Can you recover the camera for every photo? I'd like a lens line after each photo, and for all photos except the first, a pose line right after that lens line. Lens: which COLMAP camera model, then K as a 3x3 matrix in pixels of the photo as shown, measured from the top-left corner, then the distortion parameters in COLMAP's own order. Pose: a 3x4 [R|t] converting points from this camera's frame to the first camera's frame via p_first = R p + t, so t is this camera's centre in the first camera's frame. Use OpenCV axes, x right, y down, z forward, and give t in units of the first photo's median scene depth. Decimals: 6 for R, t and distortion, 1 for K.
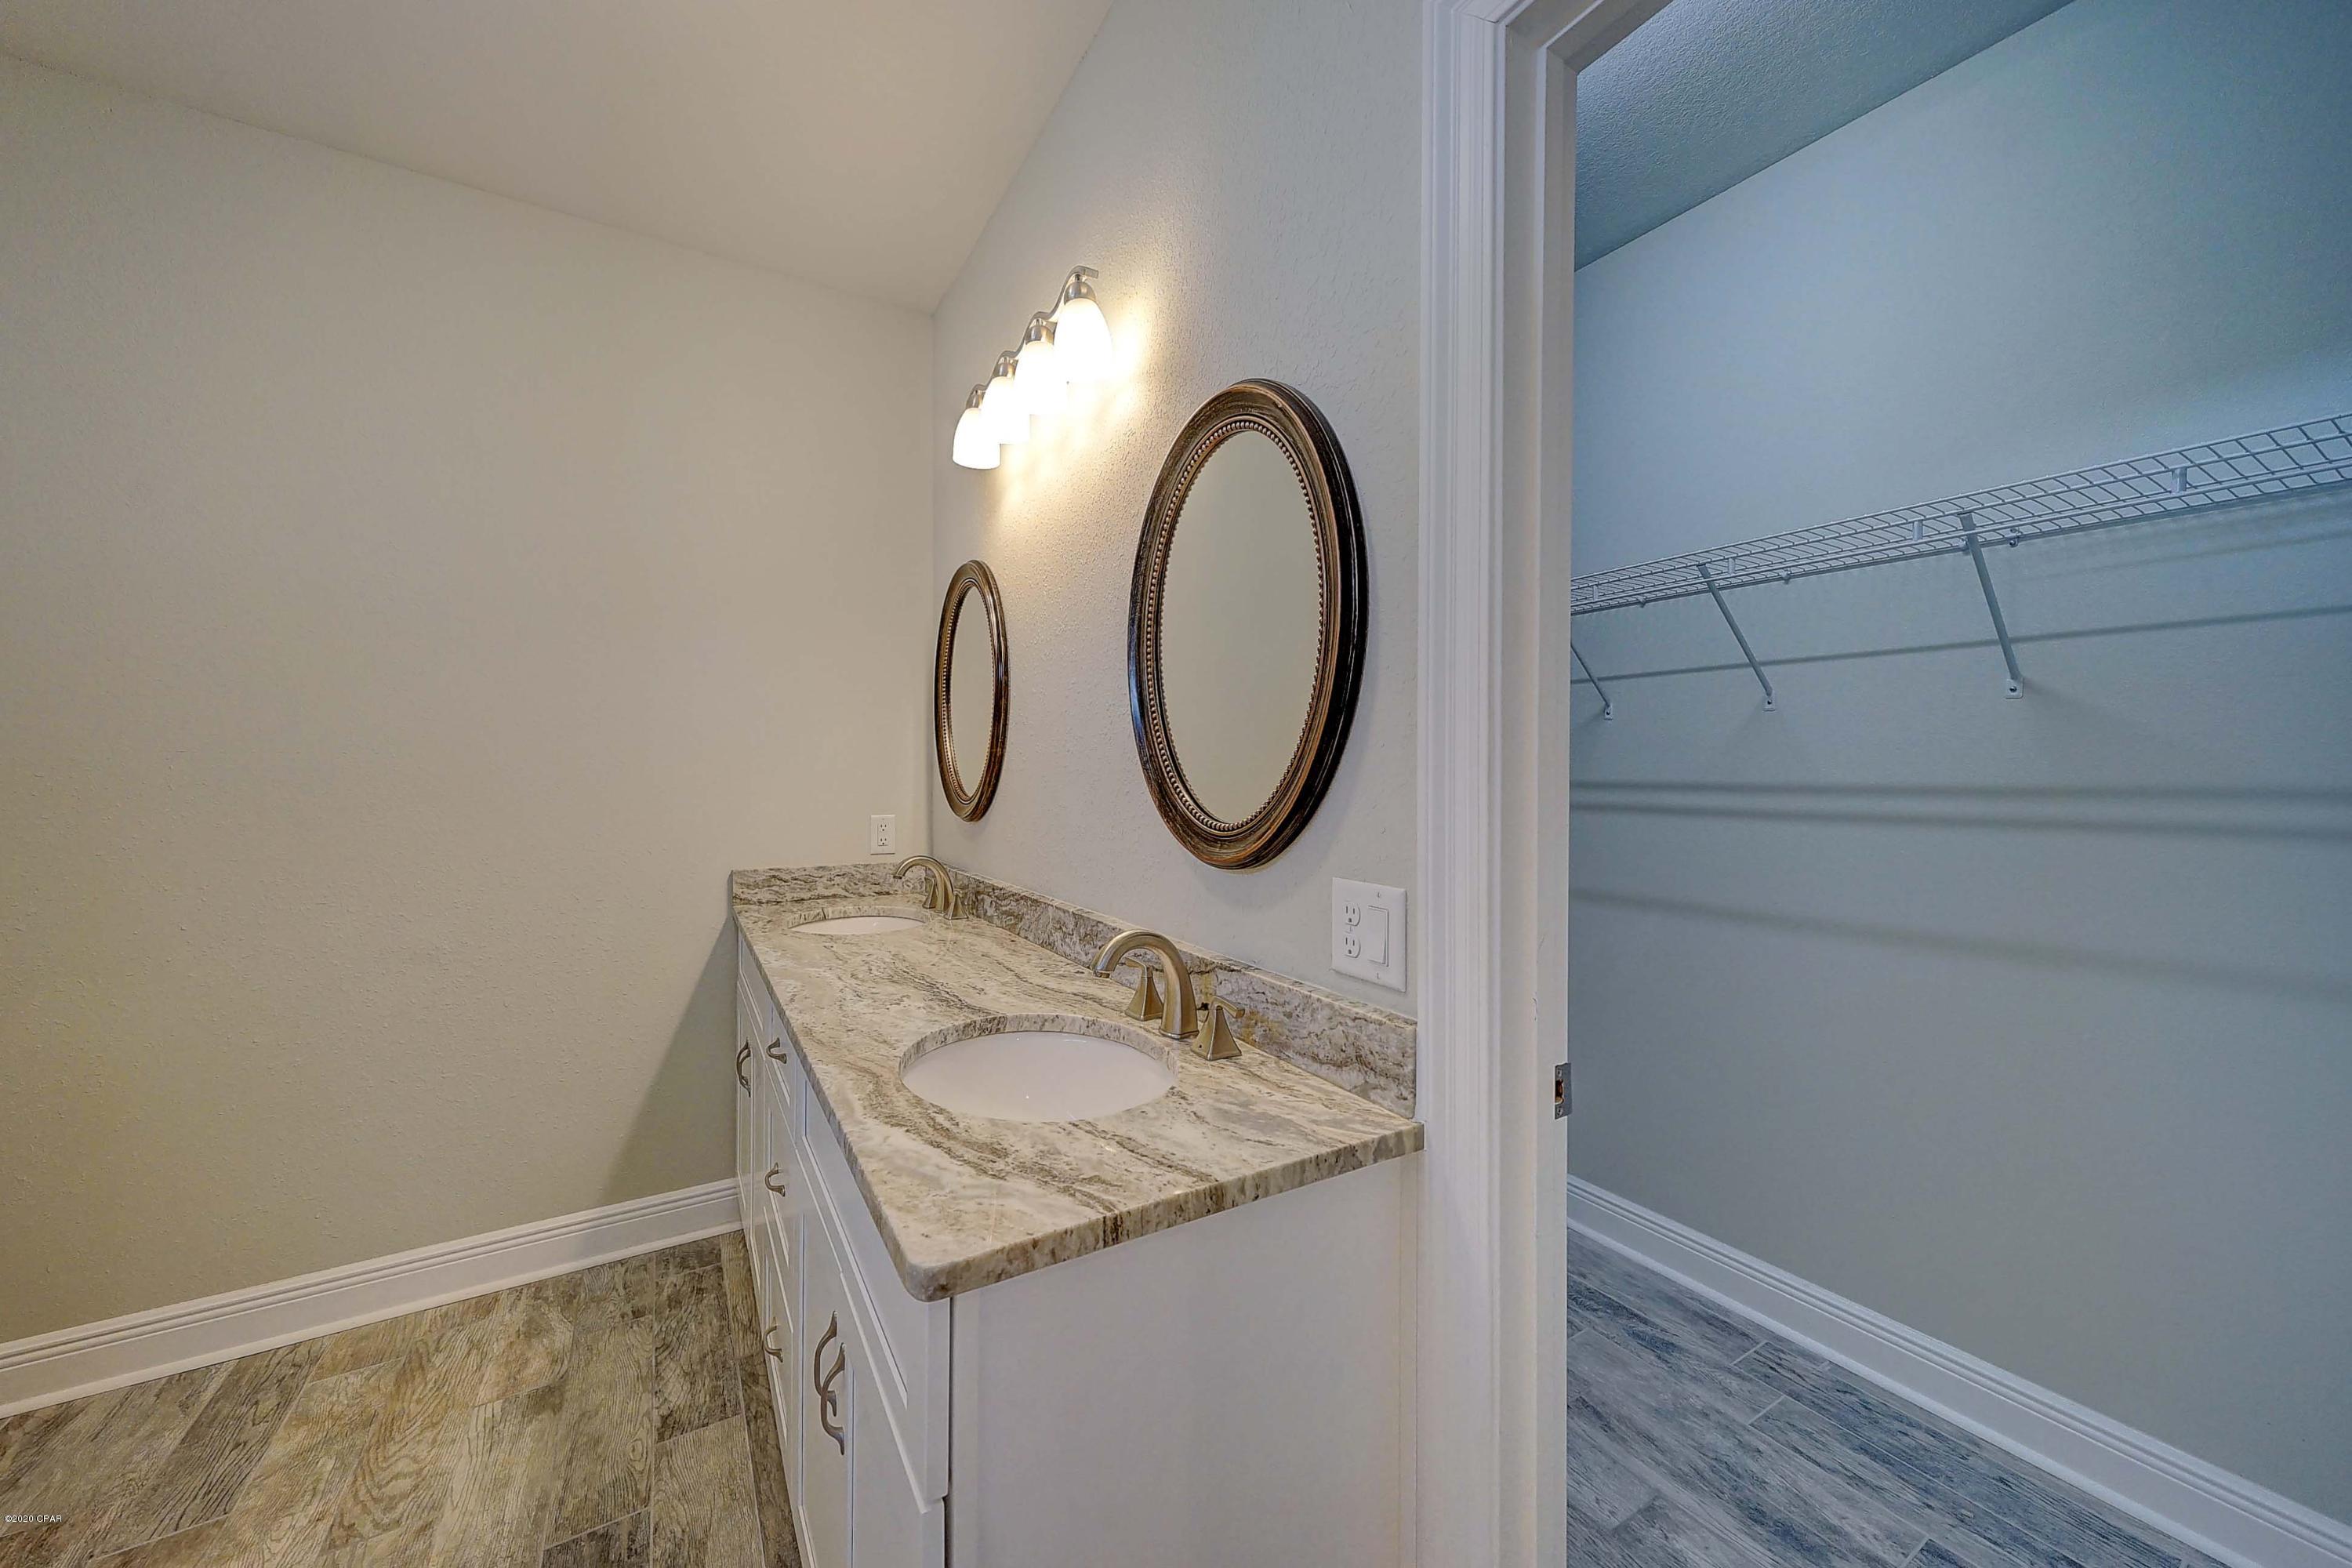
lens RADIAL K [[834.8, 0, 1152.7], [0, 834.8, 763.6], [0, 0, 1]] dist [0.015743, -0.004105]
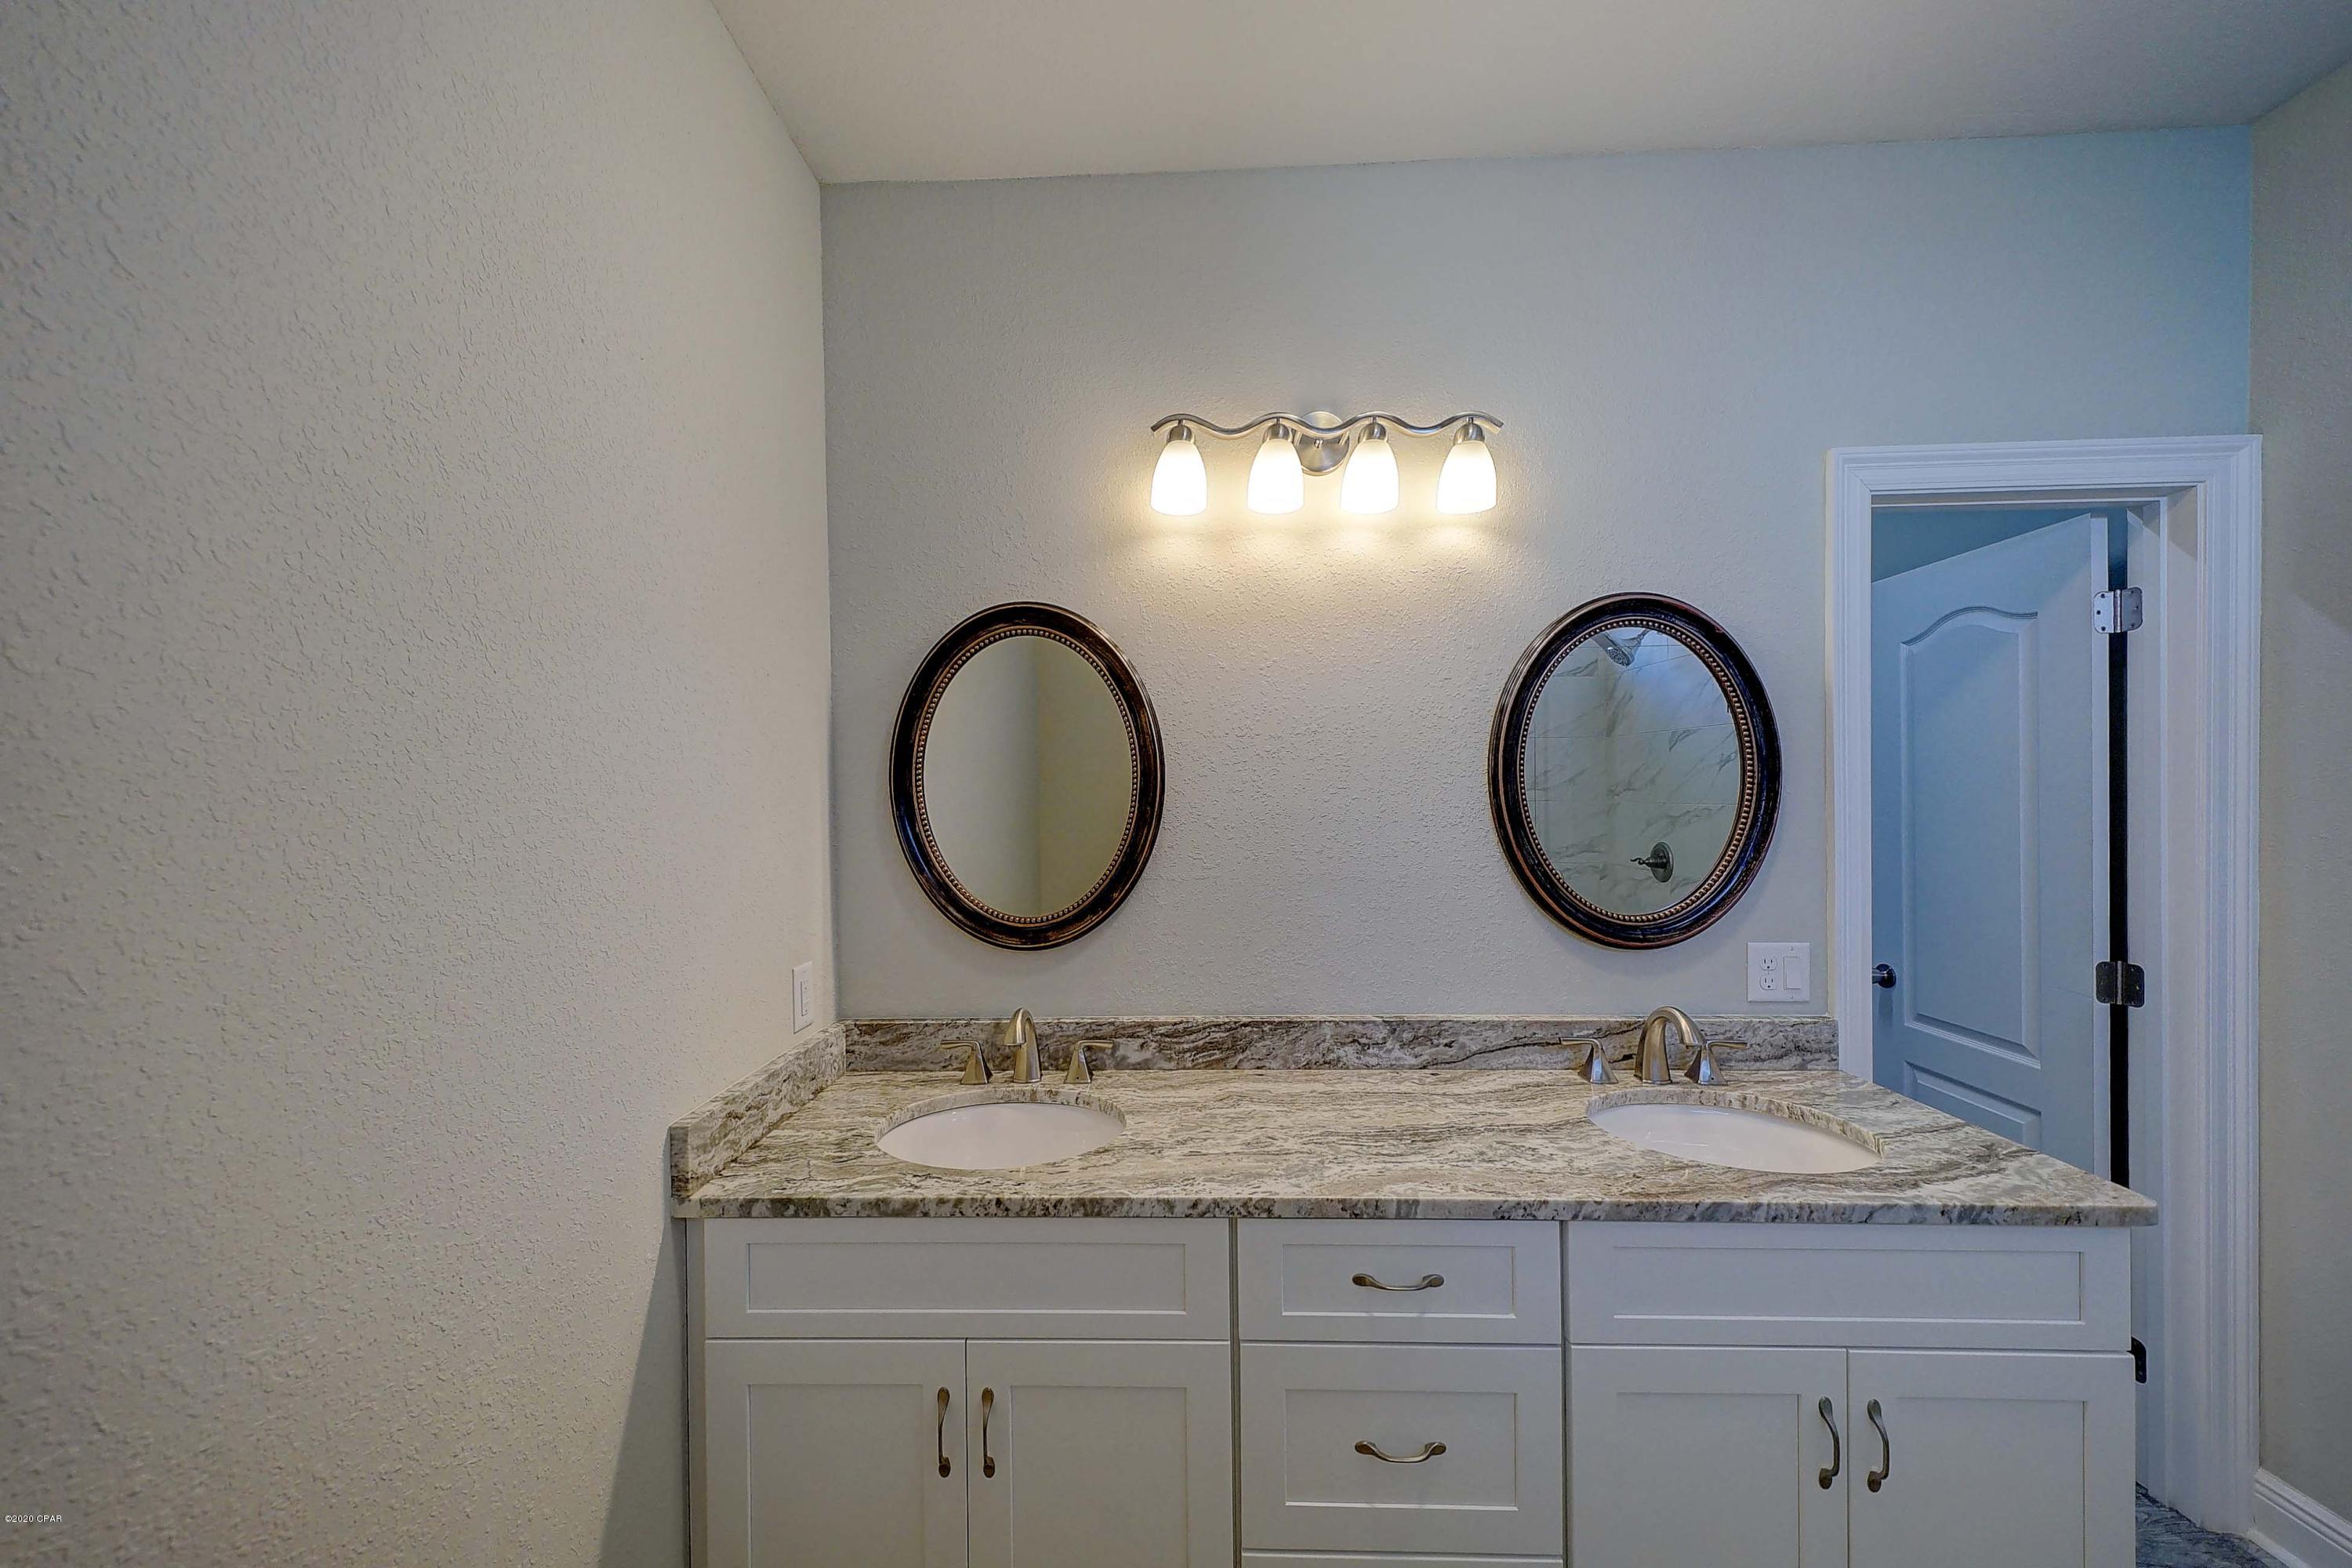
lens RADIAL K [[841.2, 0, 1174.7], [0, 841.2, 790.3], [0, 0, 1]] dist [0.011537, -0.000442]
pose [[0.526766, -0.005285, 0.849994, -1.728696], [0.003482, 0.999986, 0.004060, -0.162570], [-0.850003, 0.000821, 0.526776, 1.093586]]
